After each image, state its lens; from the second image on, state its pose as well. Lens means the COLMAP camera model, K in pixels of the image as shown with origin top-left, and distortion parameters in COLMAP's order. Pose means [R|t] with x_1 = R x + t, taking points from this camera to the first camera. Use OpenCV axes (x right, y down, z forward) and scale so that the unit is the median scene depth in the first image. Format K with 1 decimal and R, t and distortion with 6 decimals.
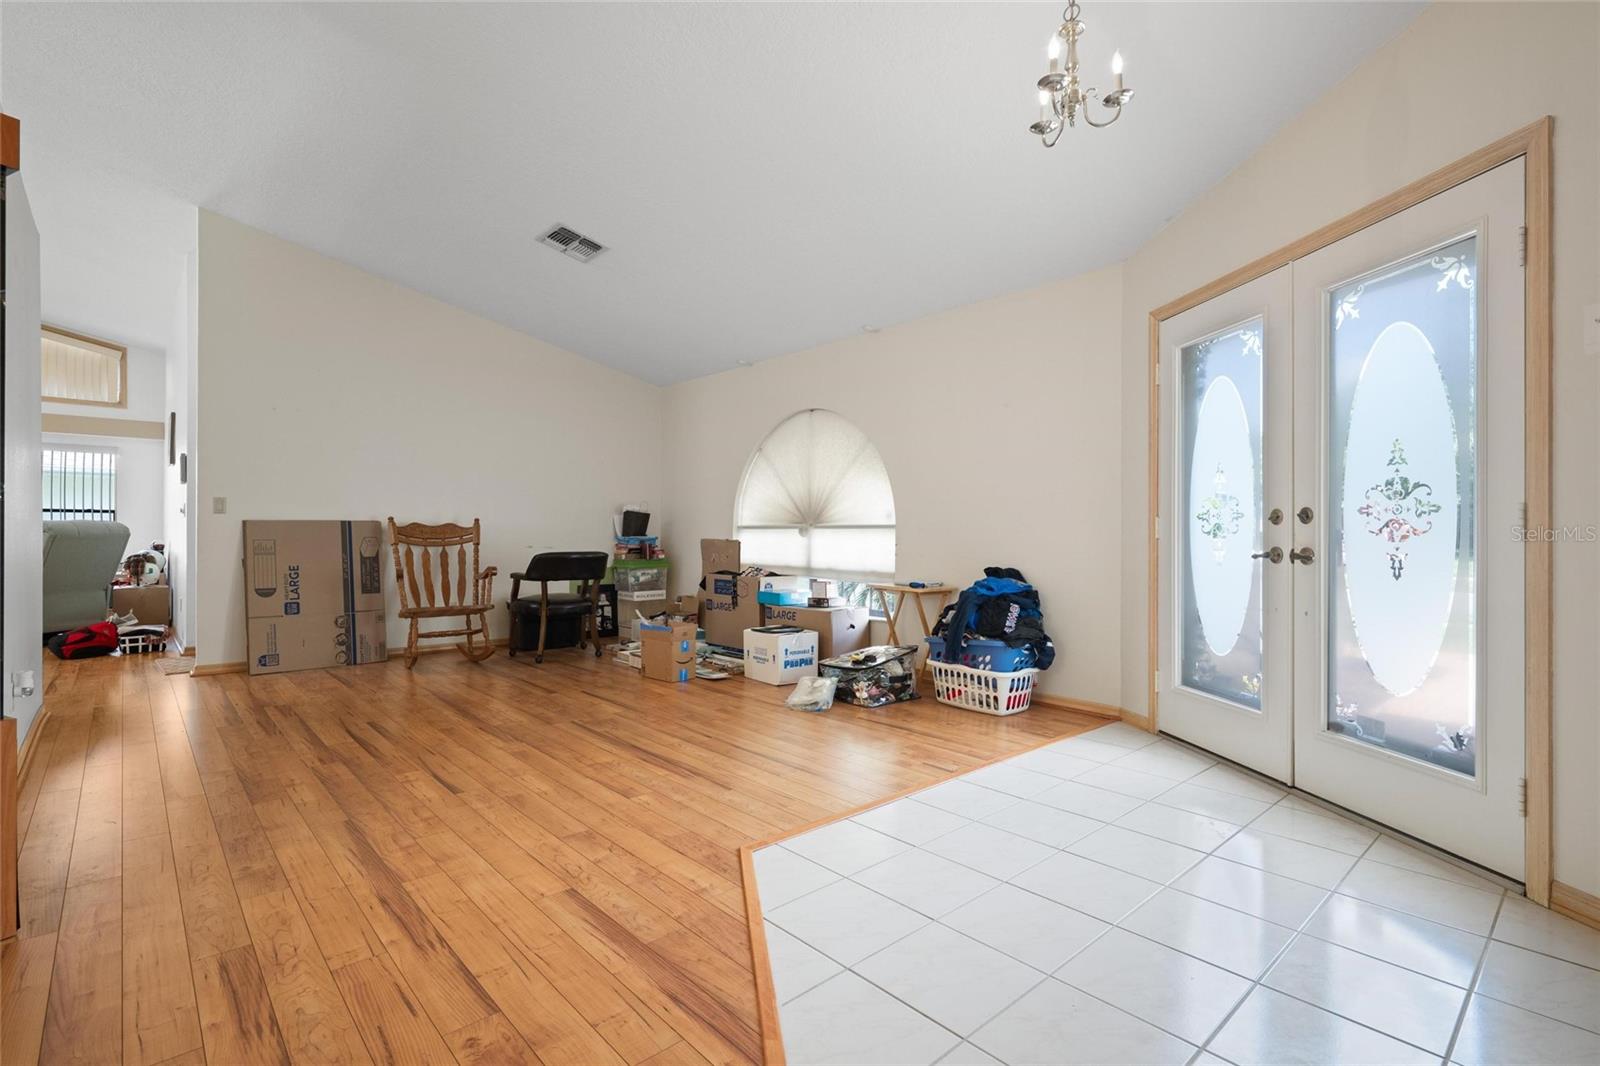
lens RADIAL K [[743.8, 0, 797.0], [0, 743.8, 535.6], [0, 0, 1]] dist [0.001815, -0.000009]
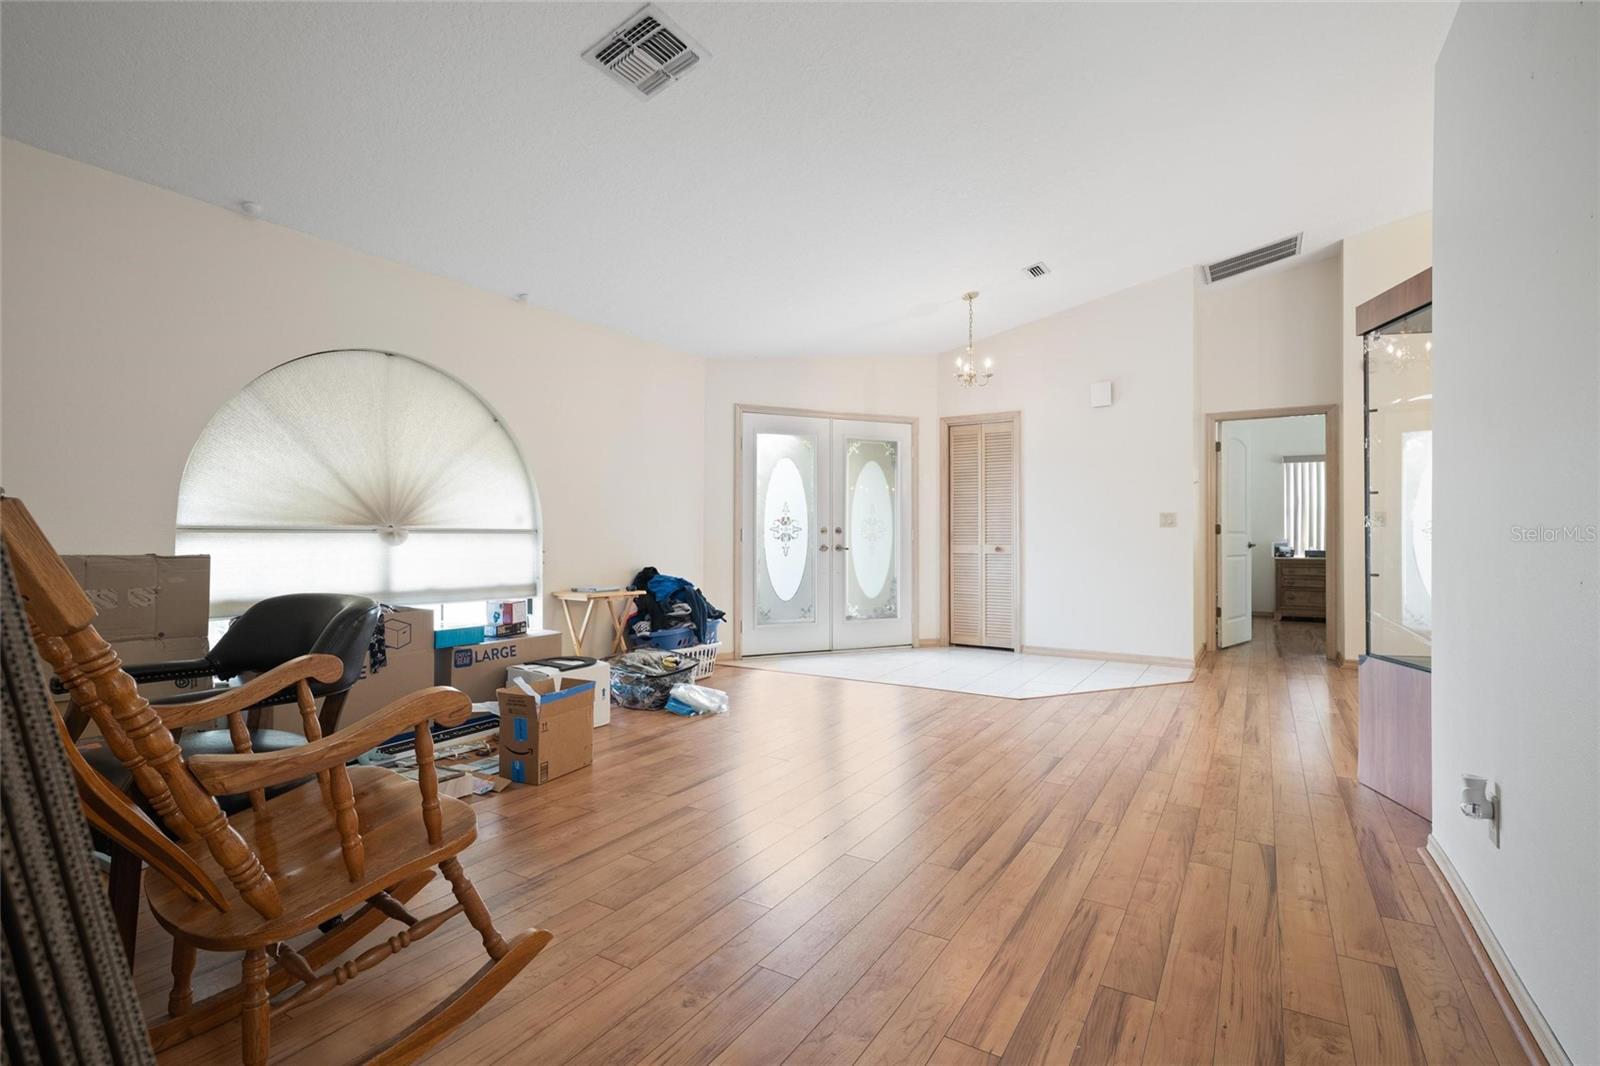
lens RADIAL K [[743.8, 0, 795.7], [0, 743.8, 529.1], [0, 0, 1]] dist [0.001815, -0.000009]
pose [[-0.273441, 0.004421, 0.961879, -1.008764], [-0.000870, 0.999988, -0.004843, -0.013916], [-0.961889, -0.002161, -0.273433, 1.168596]]
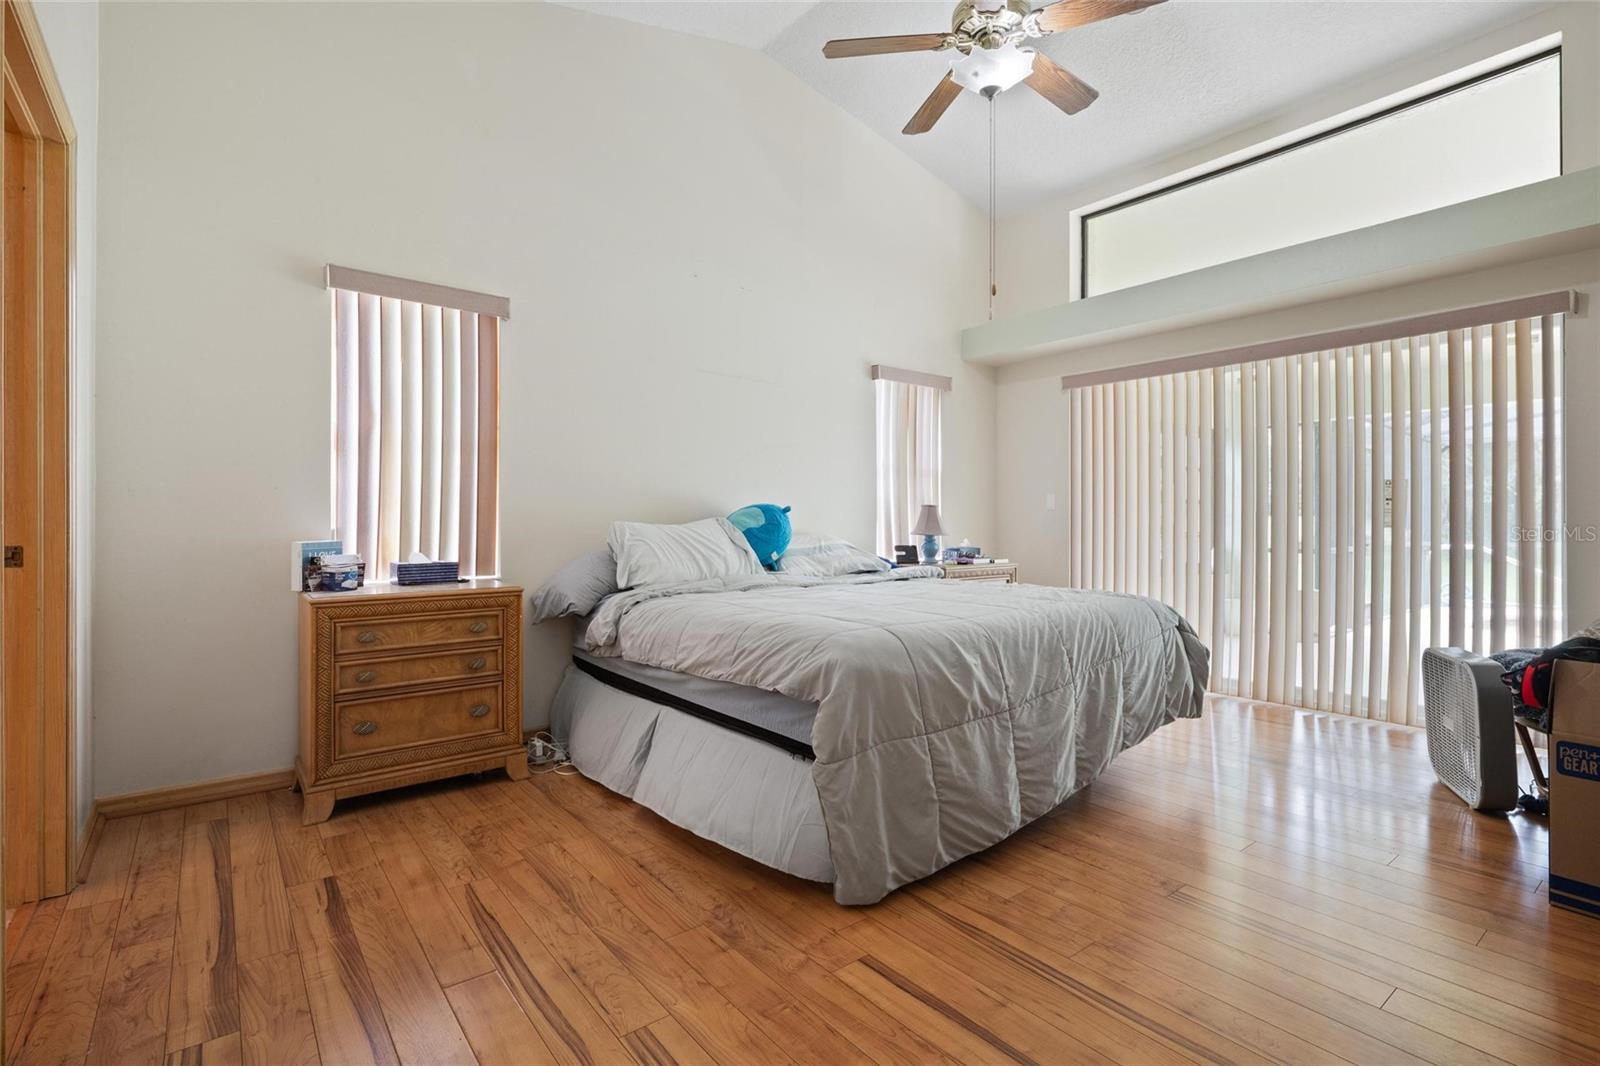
lens RADIAL K [[743.8, 0, 799.8], [0, 743.8, 526.1], [0, 0, 1]] dist [0.001815, -0.000009]
pose [[-0.997876, 0.004878, 0.064952, -0.519500], [0.004814, 0.999988, -0.001140, -0.007327], [-0.064956, -0.000825, -0.997888, 0.644007]]
